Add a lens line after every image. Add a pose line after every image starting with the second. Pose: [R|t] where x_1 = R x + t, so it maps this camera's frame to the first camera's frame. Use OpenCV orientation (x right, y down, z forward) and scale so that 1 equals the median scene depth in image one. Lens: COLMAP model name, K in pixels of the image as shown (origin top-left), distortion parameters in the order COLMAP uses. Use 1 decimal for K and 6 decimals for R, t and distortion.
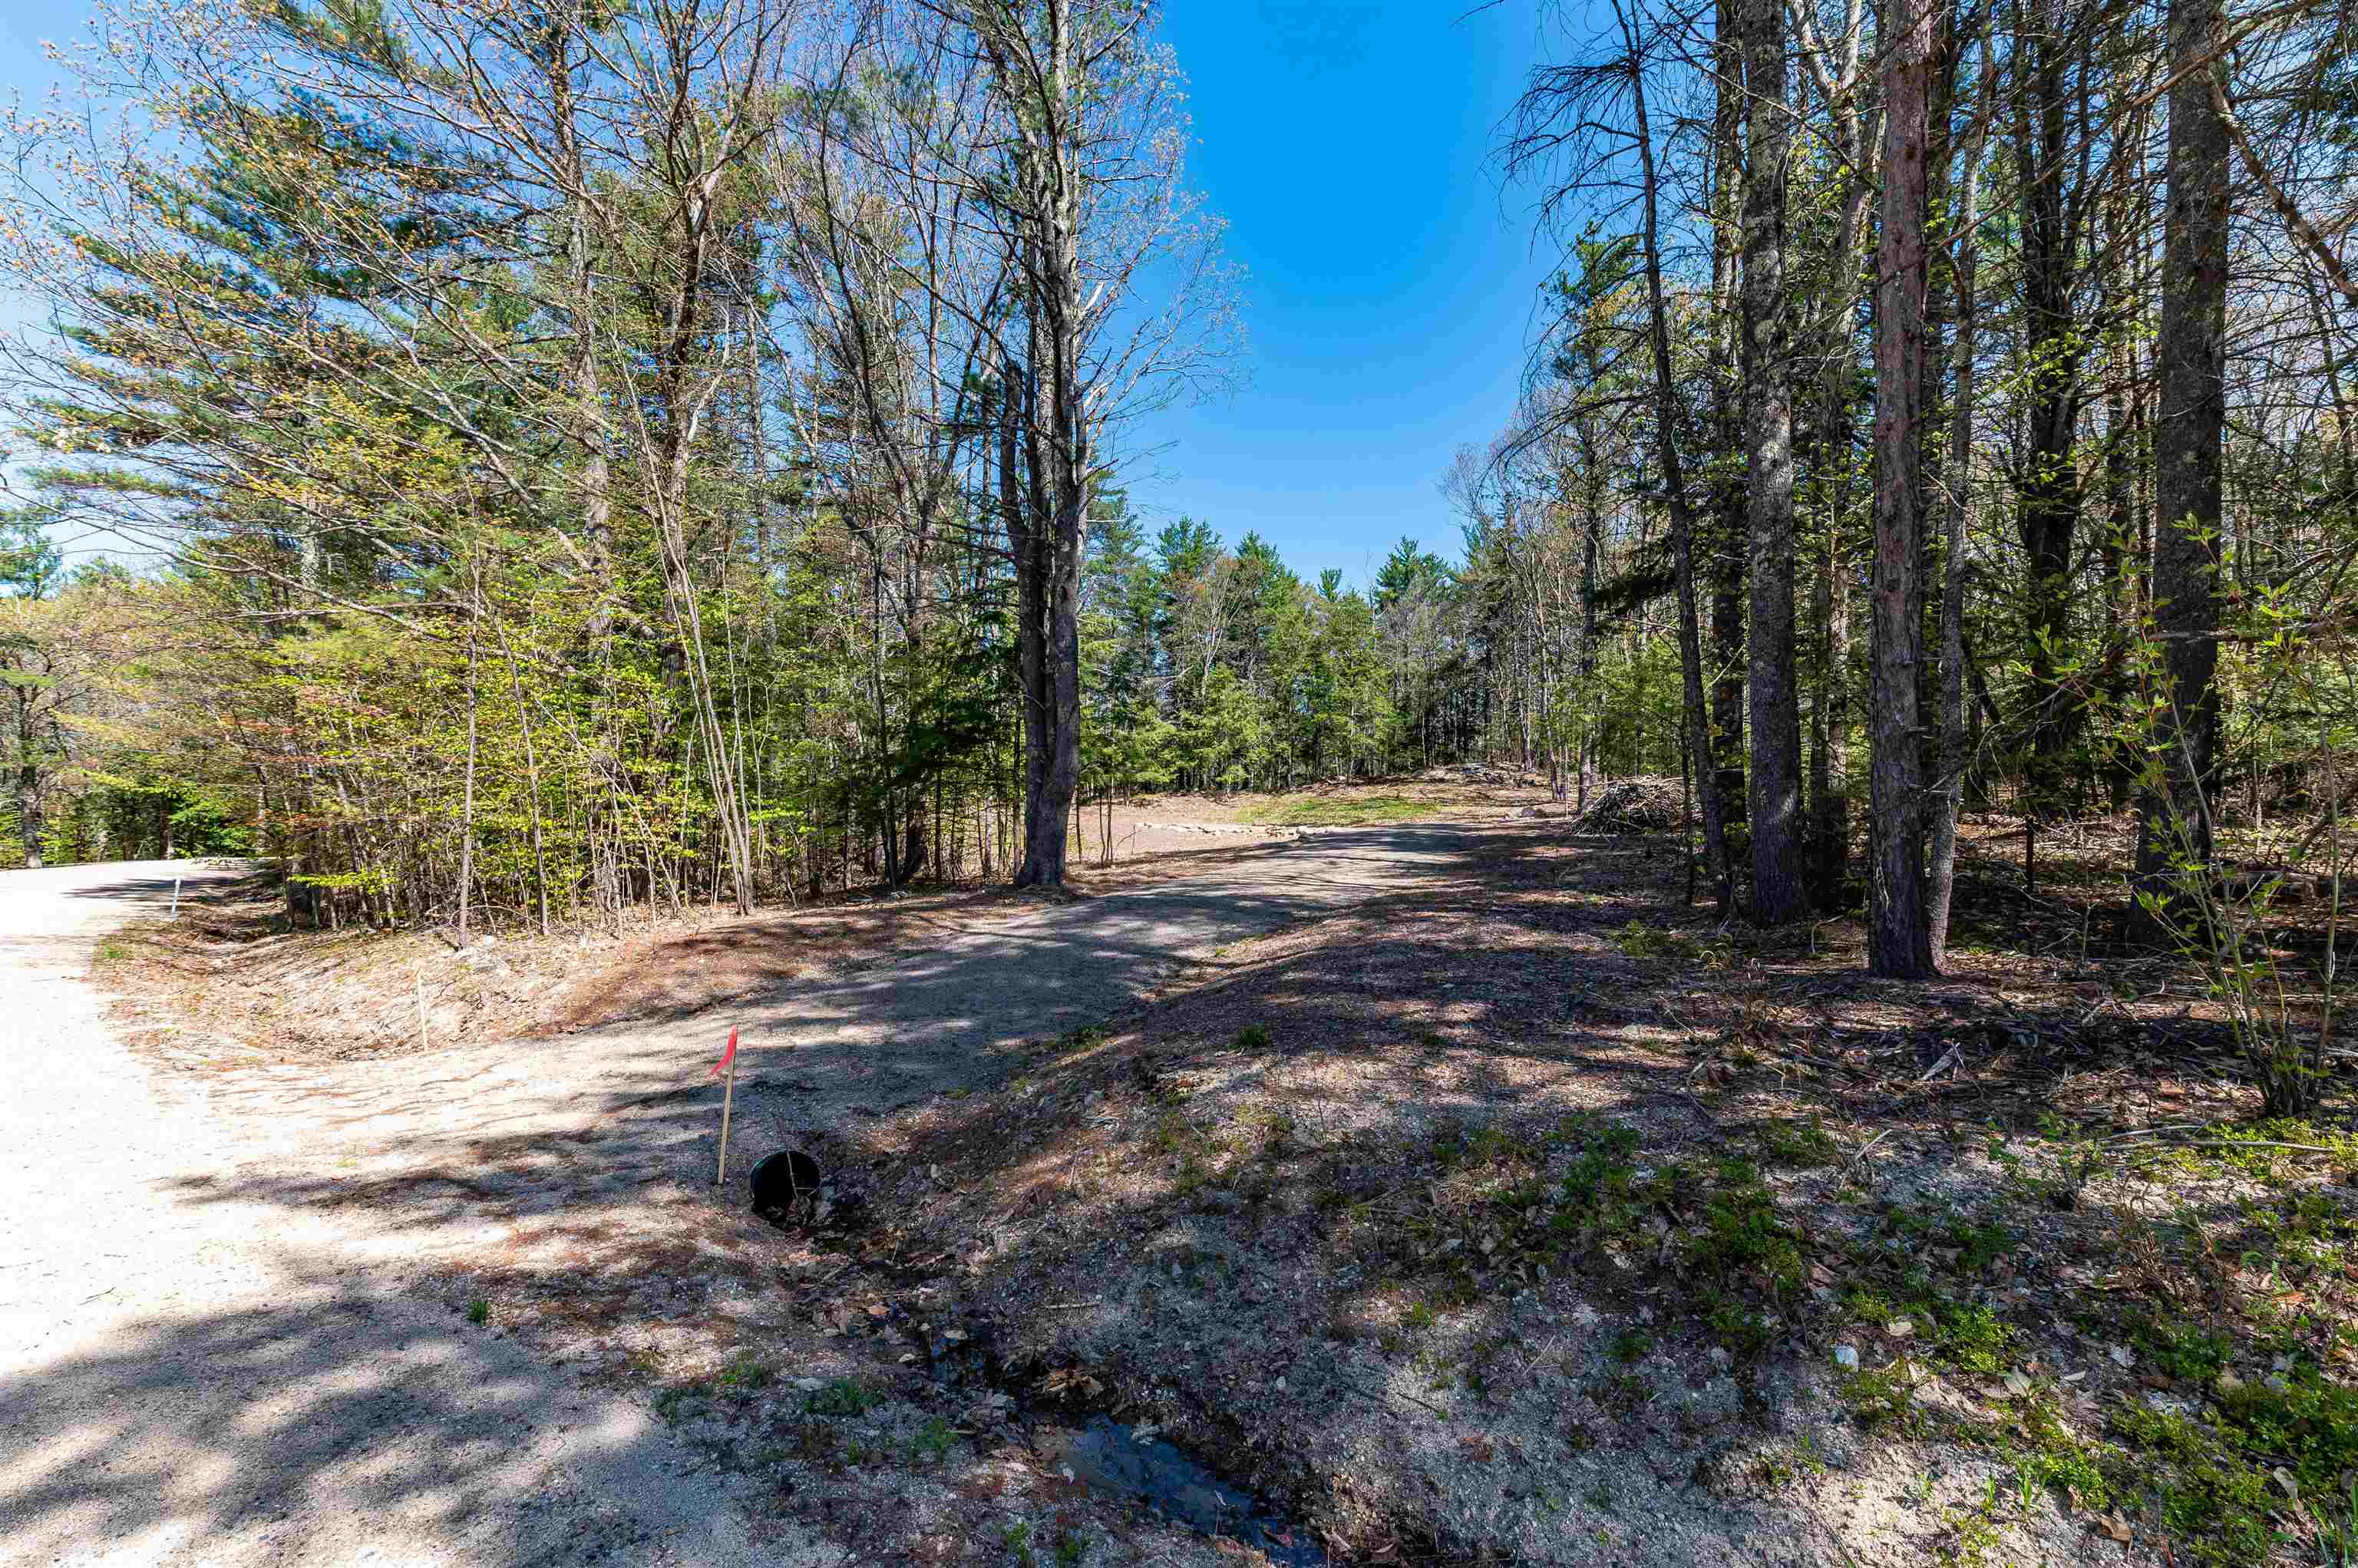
lens RADIAL K [[936.4, 0, 1176.4], [0, 936.4, 764.2], [0, 0, 1]] dist [0.008107, 0.000033]
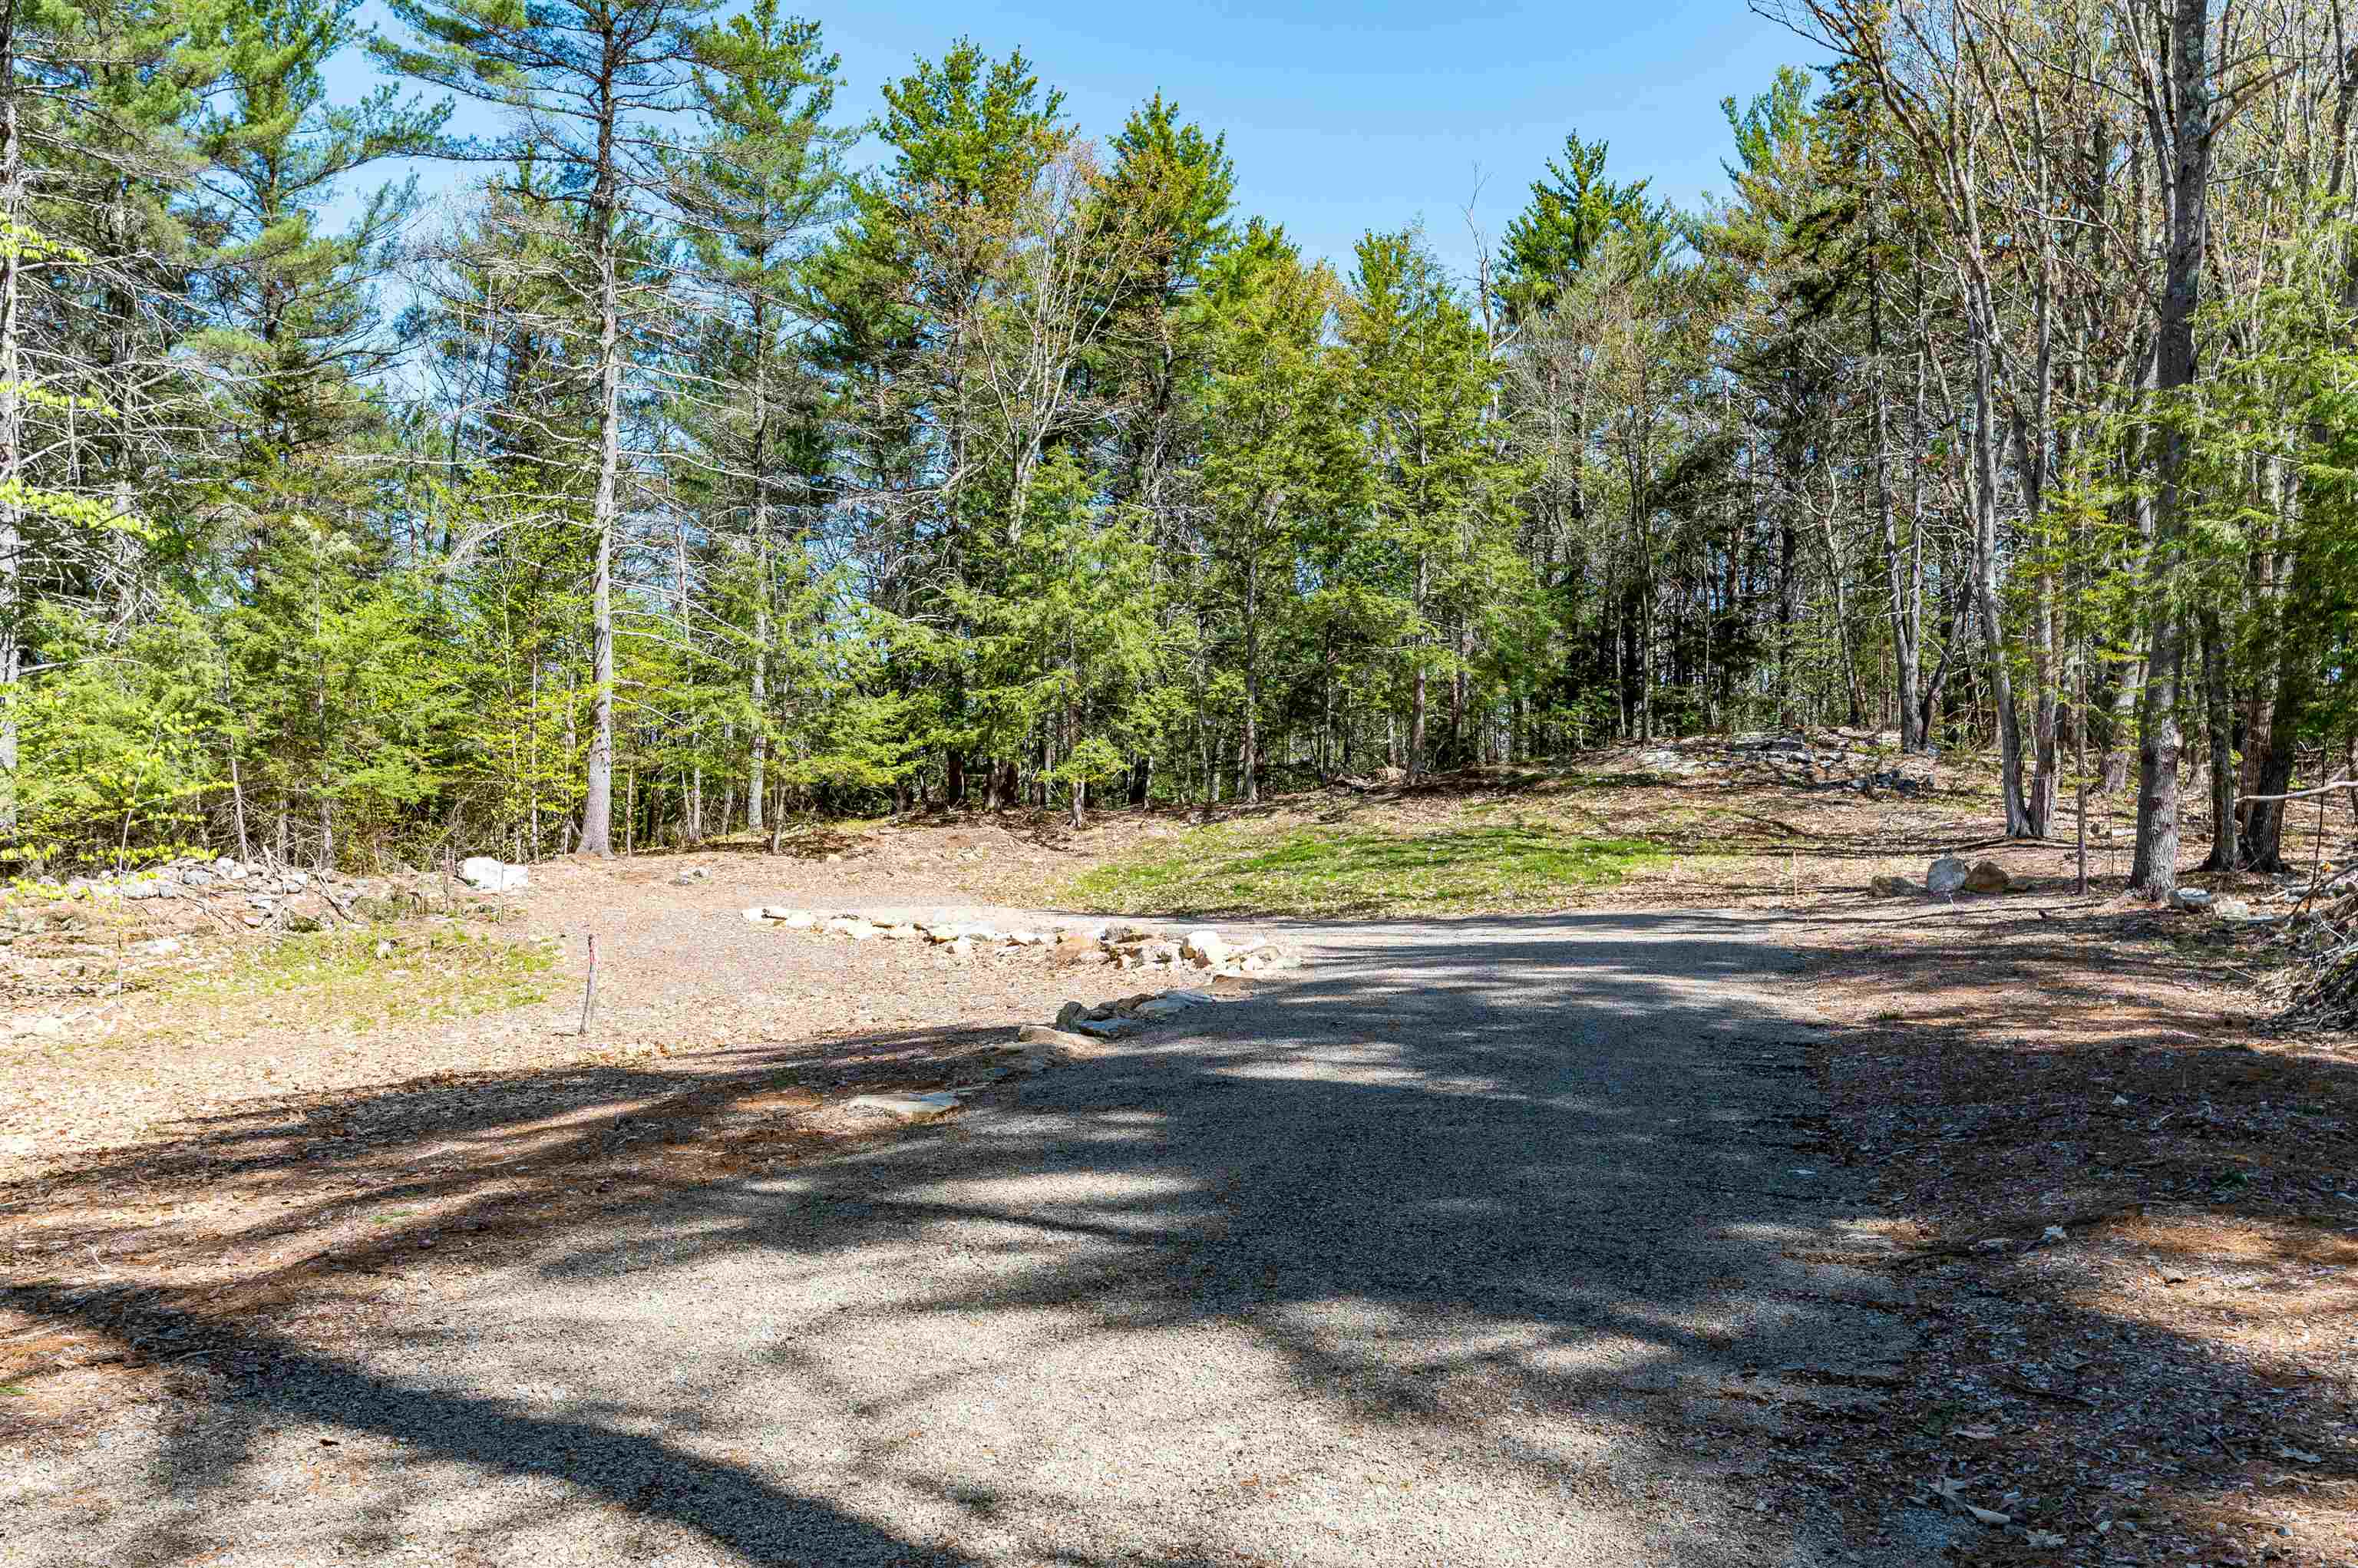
lens RADIAL K [[2126.5, 0, 1191.4], [0, 2126.5, 821.6], [0, 0, 1]] dist [-0.013334, 0.027103]
pose [[0.998345, -0.002324, 0.057470, 0.050863], [0.000315, 0.999389, 0.034951, 0.004780], [-0.057517, -0.034875, 0.997735, 0.184761]]
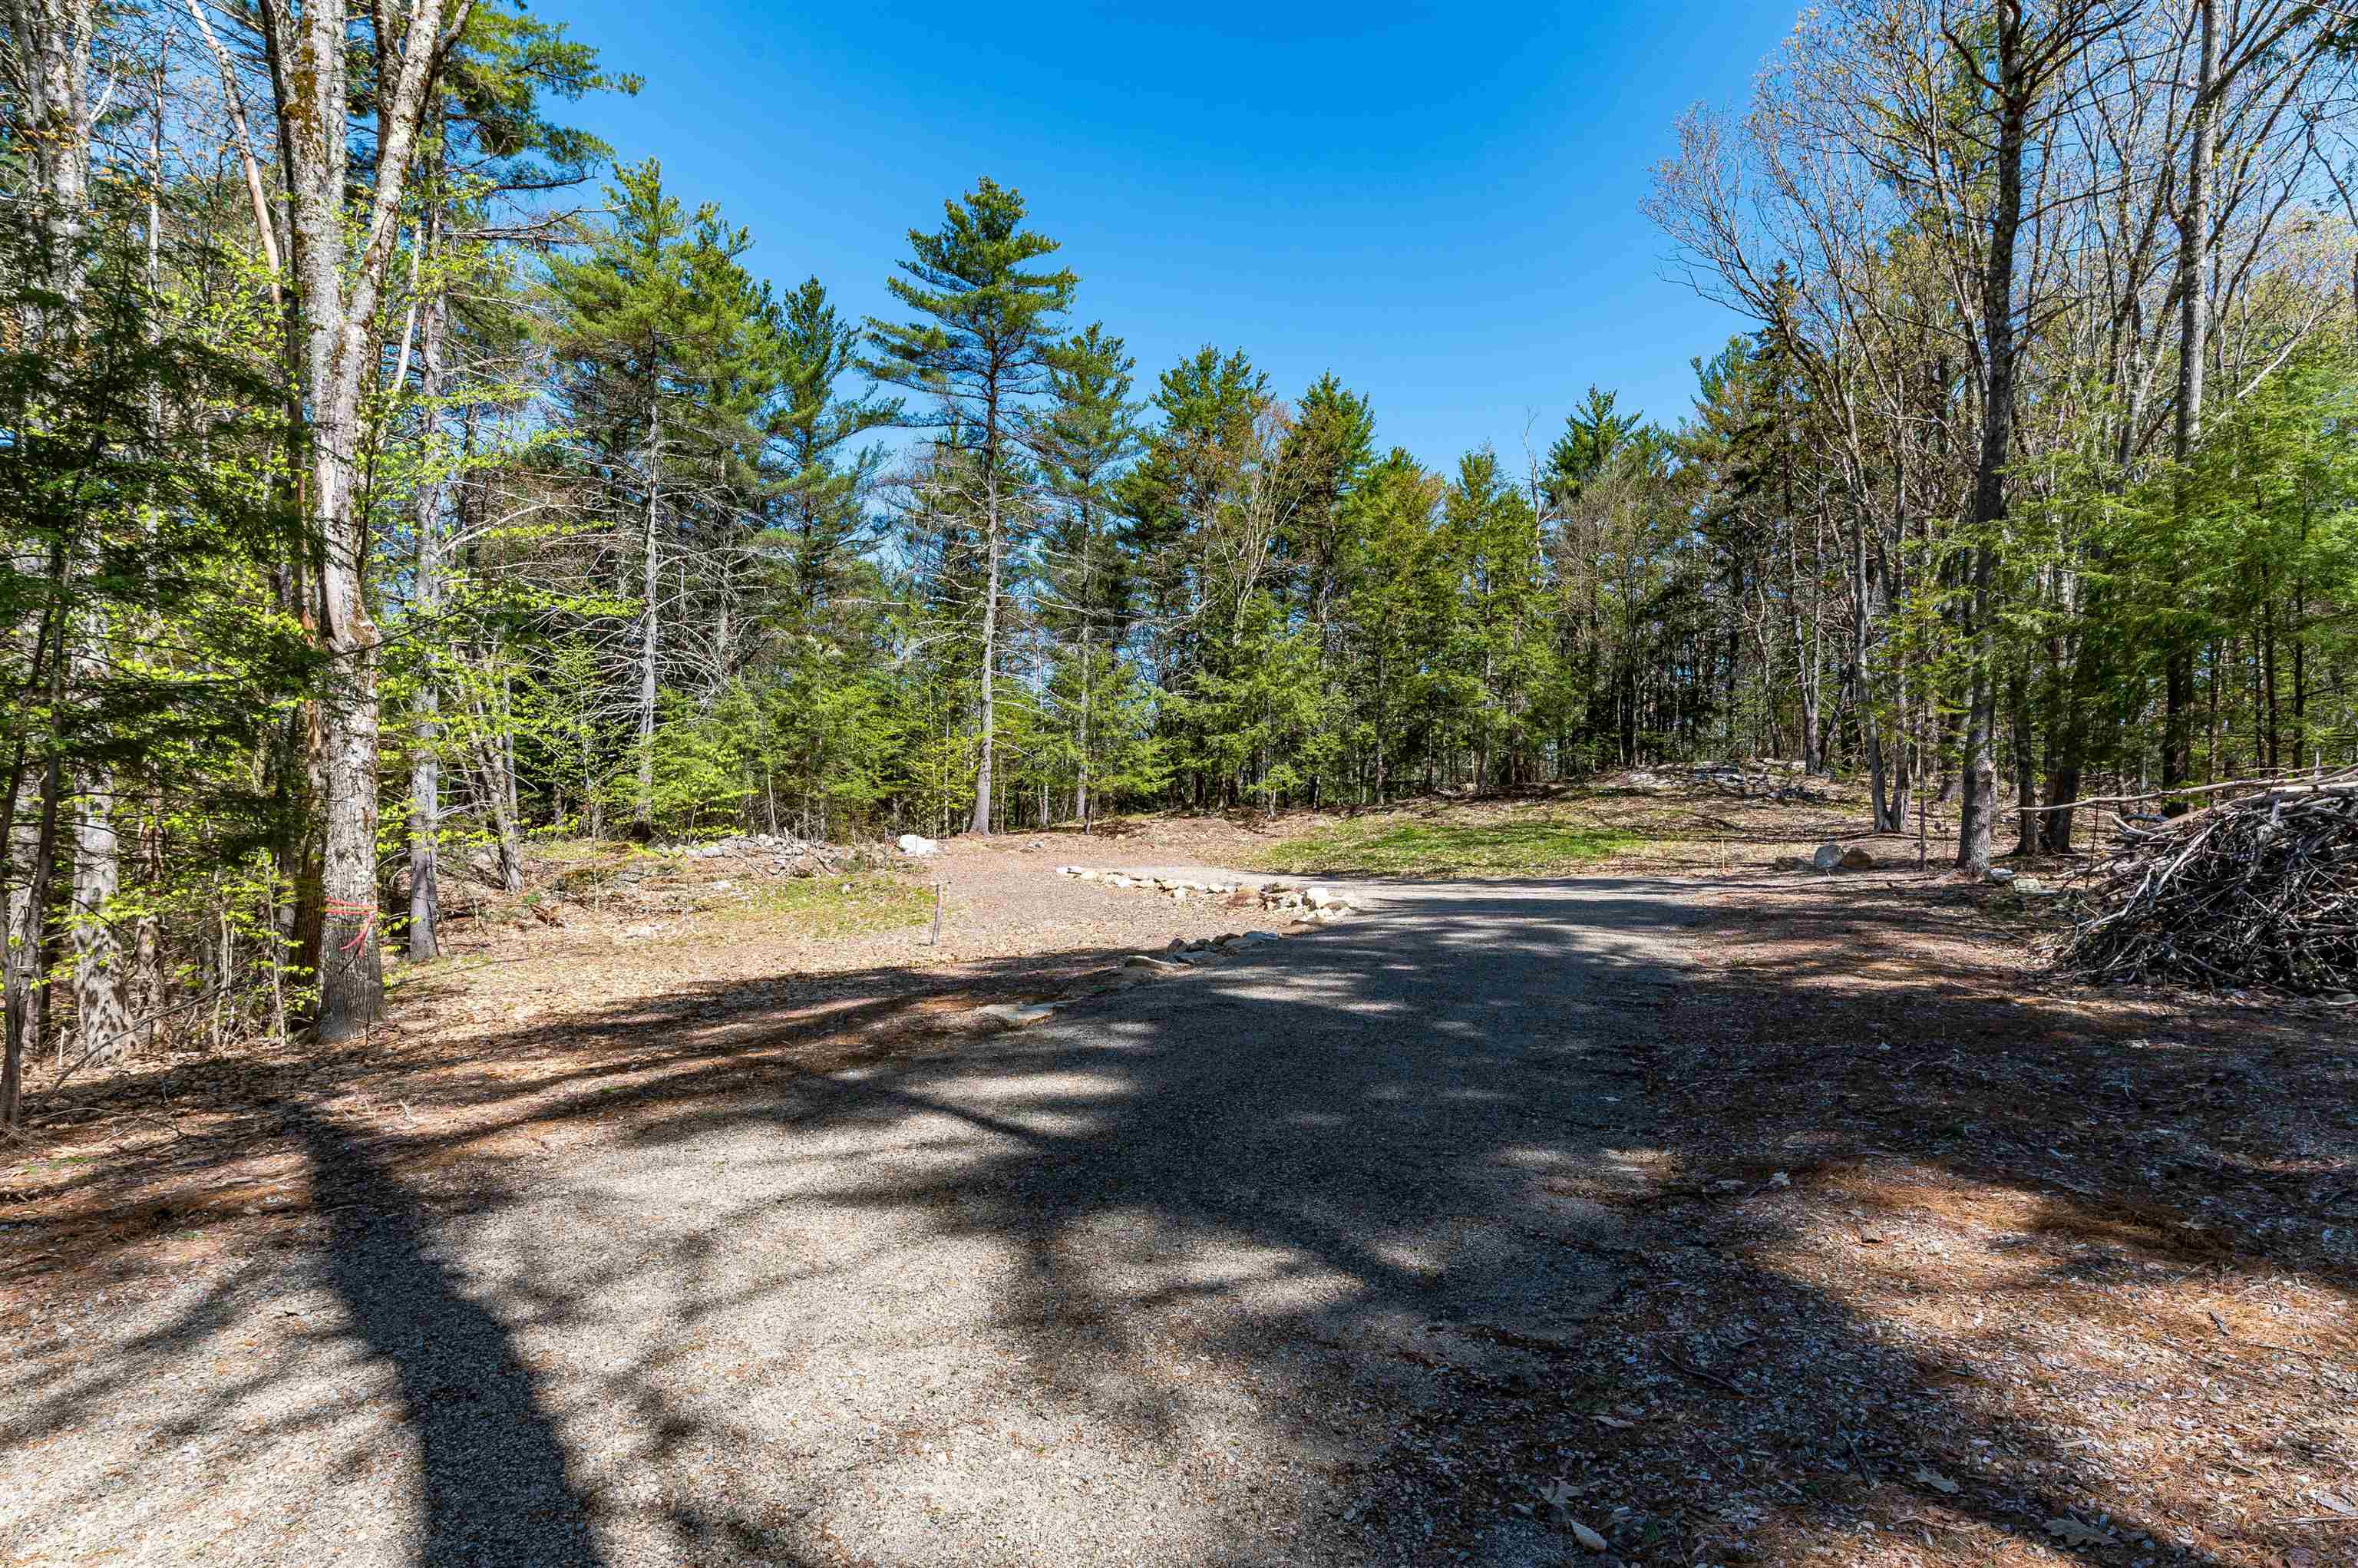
lens RADIAL K [[1258.9, 0, 1173.5], [0, 1258.9, 794.3], [0, 0, 1]] dist [-0.004562, -0.001472]
pose [[0.995185, 0.002880, -0.097972, 0.069219], [-0.001023, 0.999819, 0.018998, 0.004779], [0.098009, -0.018807, 0.995008, 0.207381]]
